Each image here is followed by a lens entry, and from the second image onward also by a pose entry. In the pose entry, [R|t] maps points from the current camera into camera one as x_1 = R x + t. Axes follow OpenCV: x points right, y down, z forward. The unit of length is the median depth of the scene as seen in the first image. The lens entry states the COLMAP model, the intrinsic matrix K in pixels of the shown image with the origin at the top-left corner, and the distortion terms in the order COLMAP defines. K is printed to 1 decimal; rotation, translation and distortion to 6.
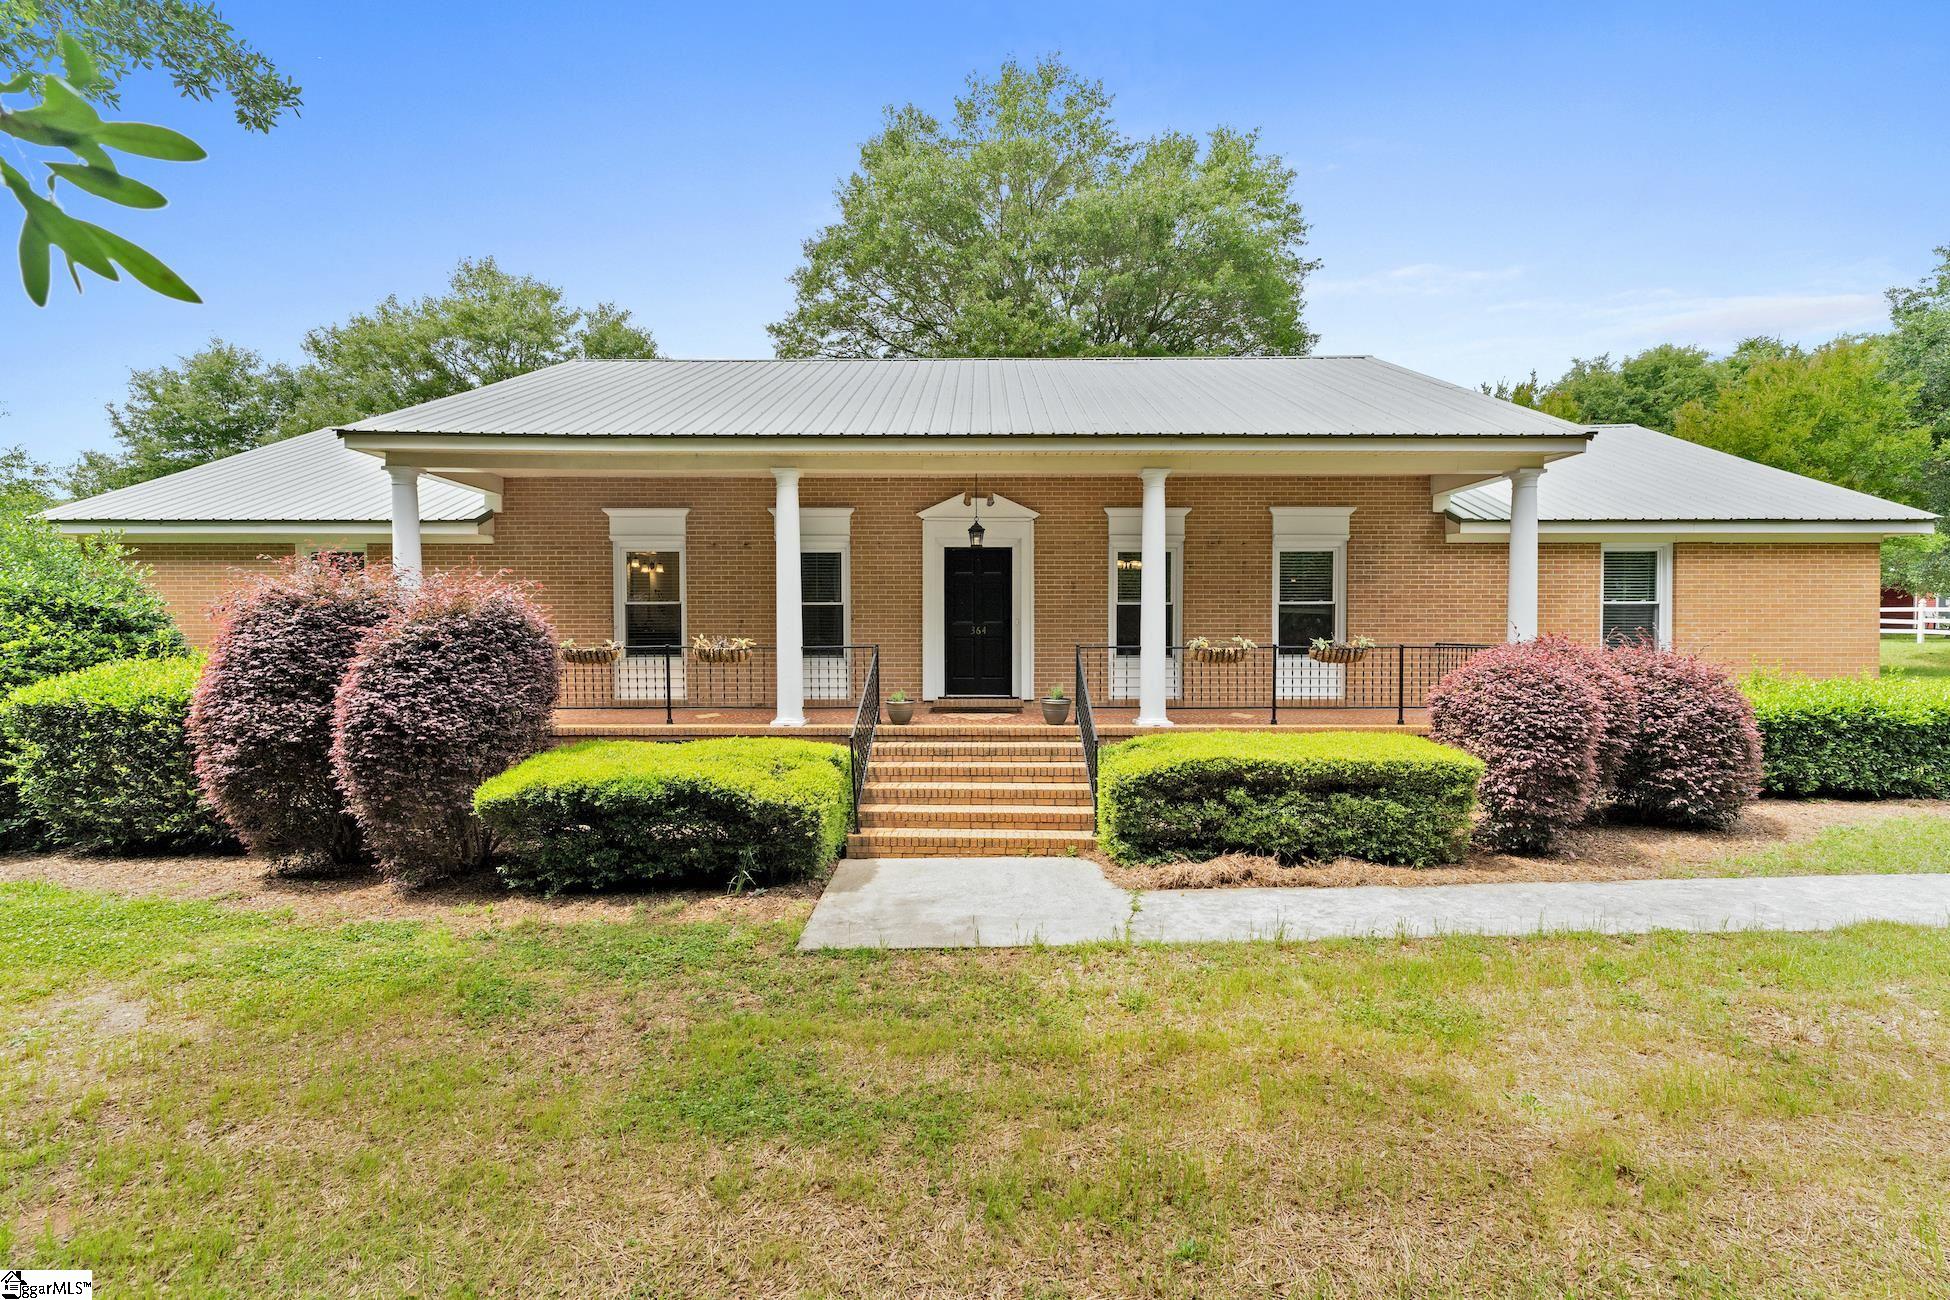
lens RADIAL K [[789.3, 0, 972.1], [0, 789.3, 652.9], [0, 0, 1]] dist [0.001107, -0.000317]
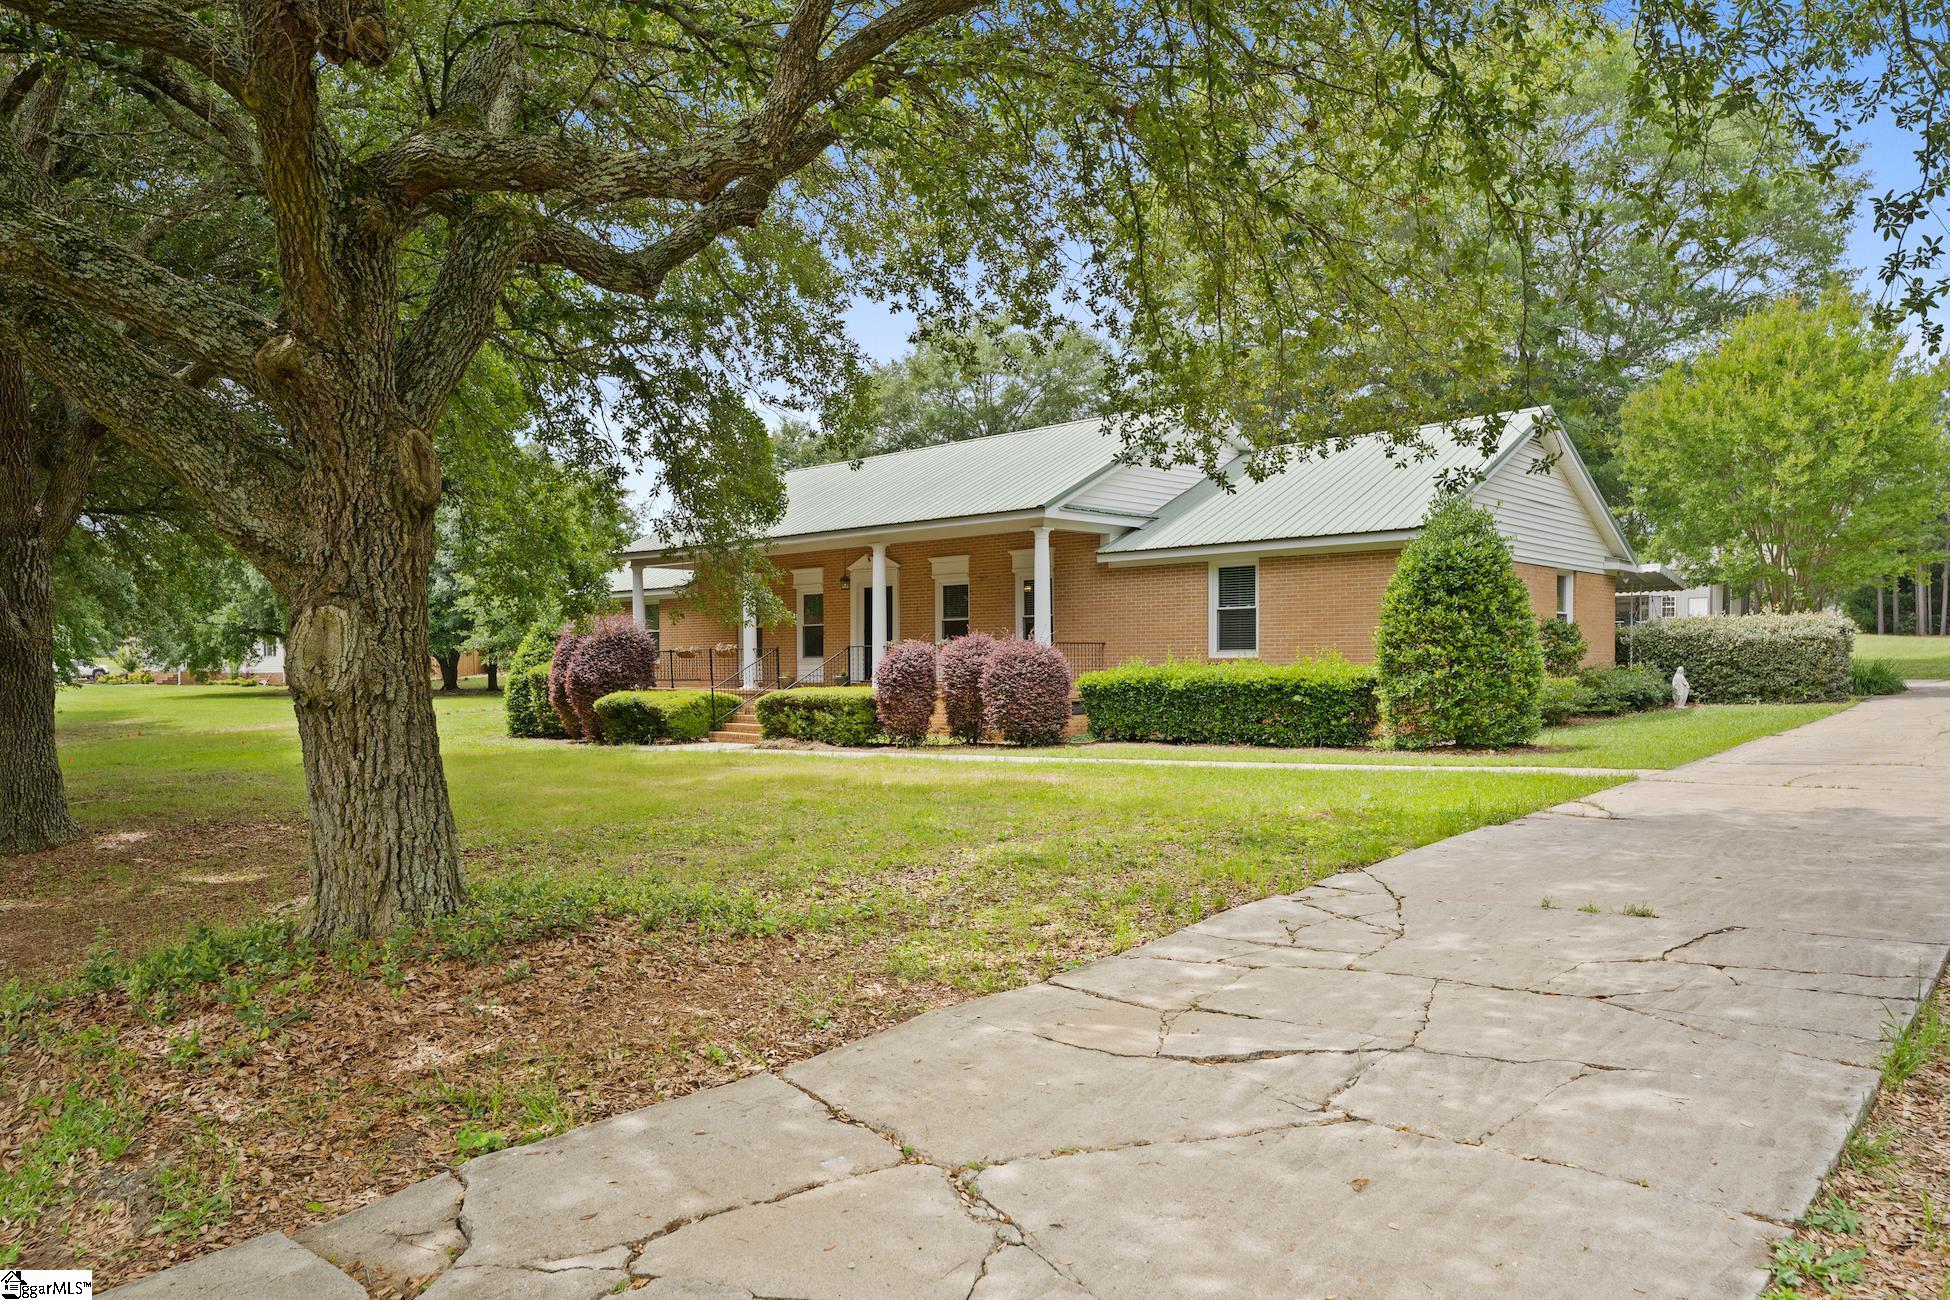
lens RADIAL K [[1303.3, 0, 972.0], [0, 1303.3, 658.9], [0, 0, 1]] dist [0.004635, 0.001485]
pose [[0.729595, -0.007496, -0.683838, 2.336840], [-0.018460, 0.999360, -0.030650, 0.105369], [0.683630, 0.034986, 0.728990, -0.930950]]
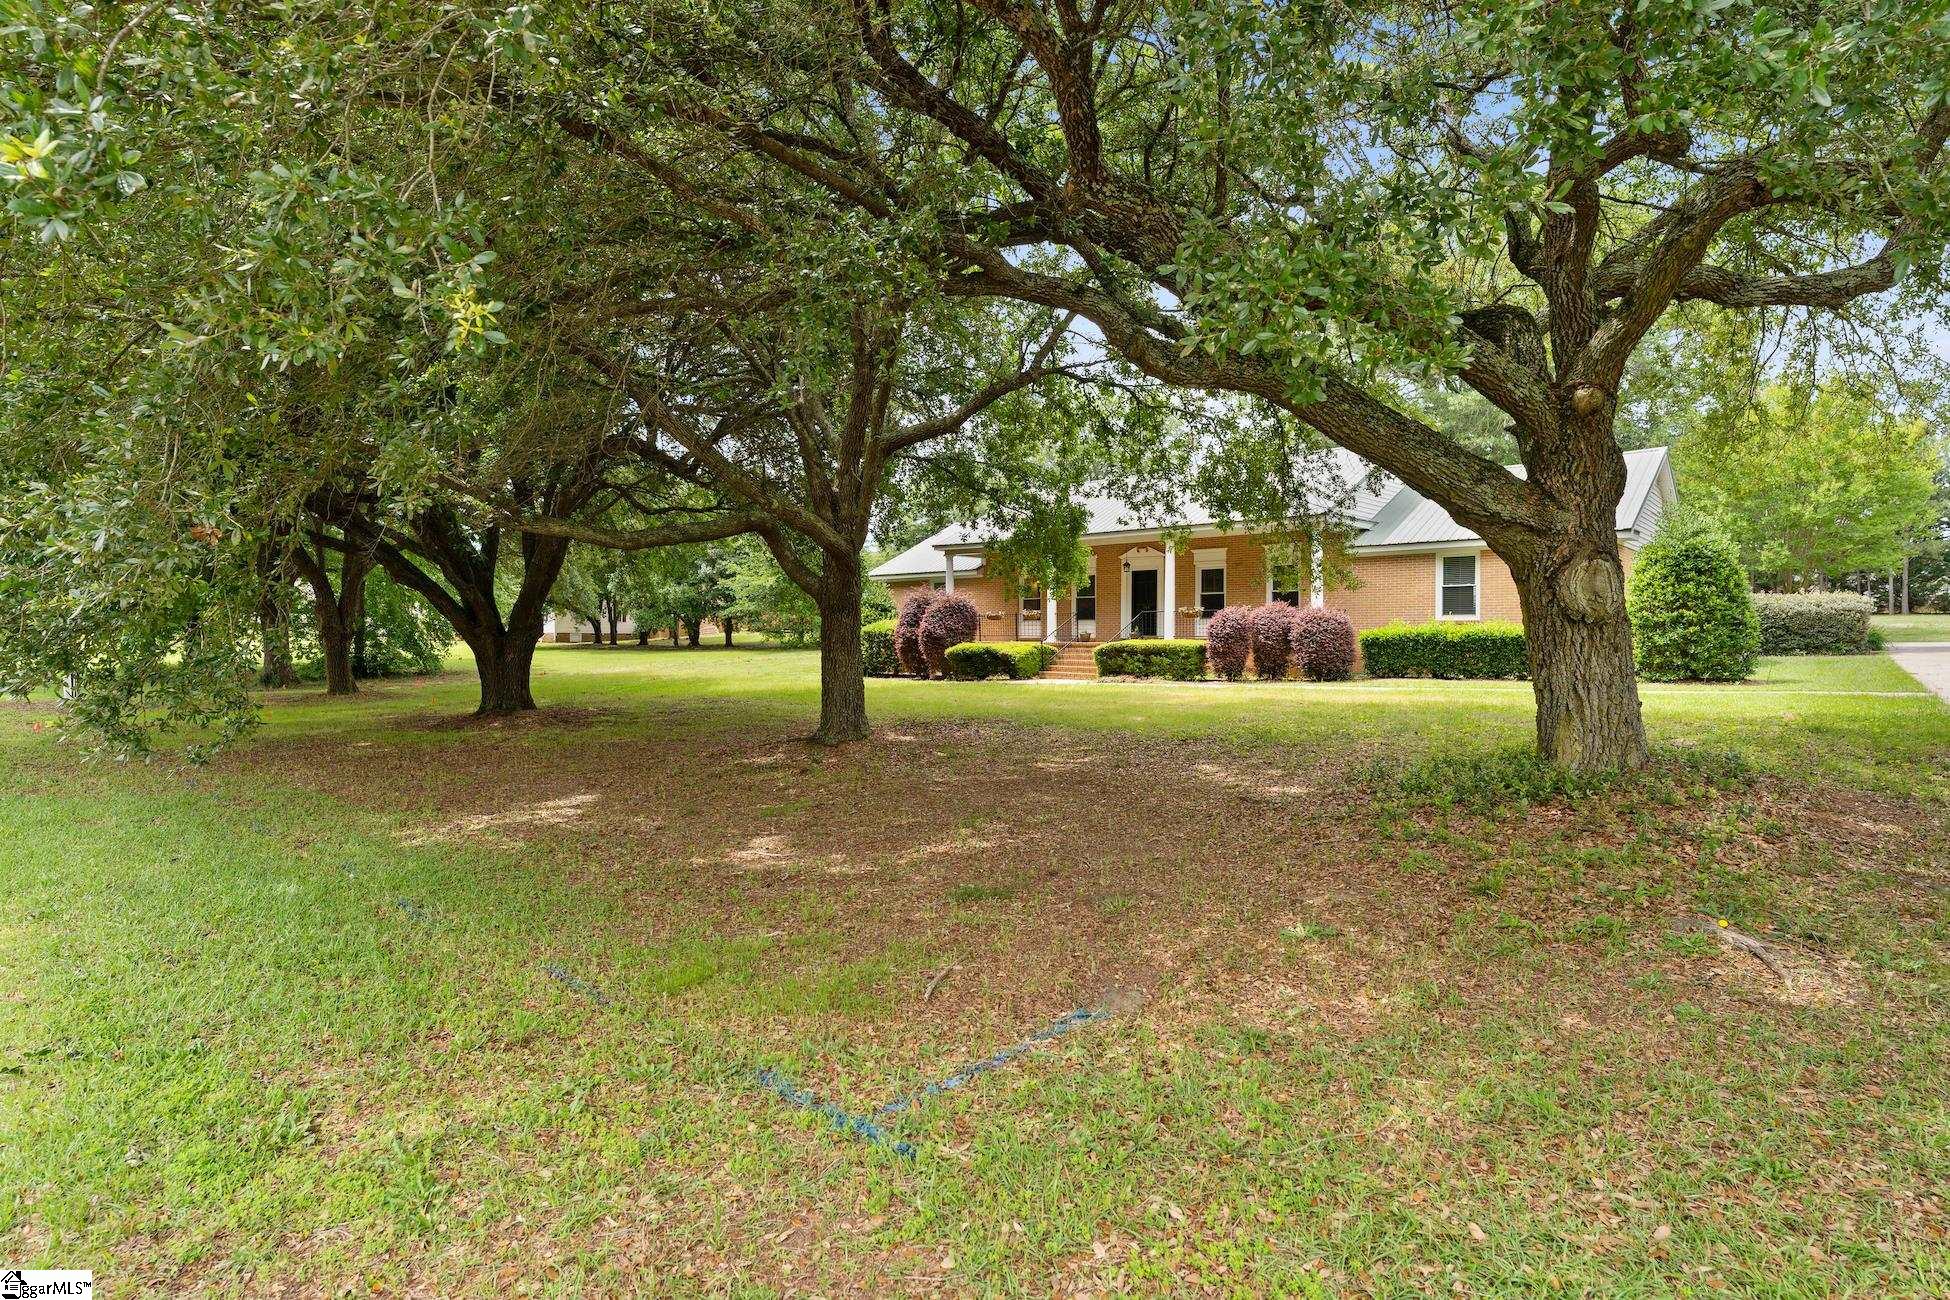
lens RADIAL K [[953.2, 0, 982.3], [0, 953.2, 637.4], [0, 0, 1]] dist [0.001356, 0.000092]
pose [[0.738593, 0.003582, -0.674142, 1.802833], [-0.025921, 0.999397, -0.023089, 0.157429], [0.673653, 0.034528, 0.738241, -1.565717]]
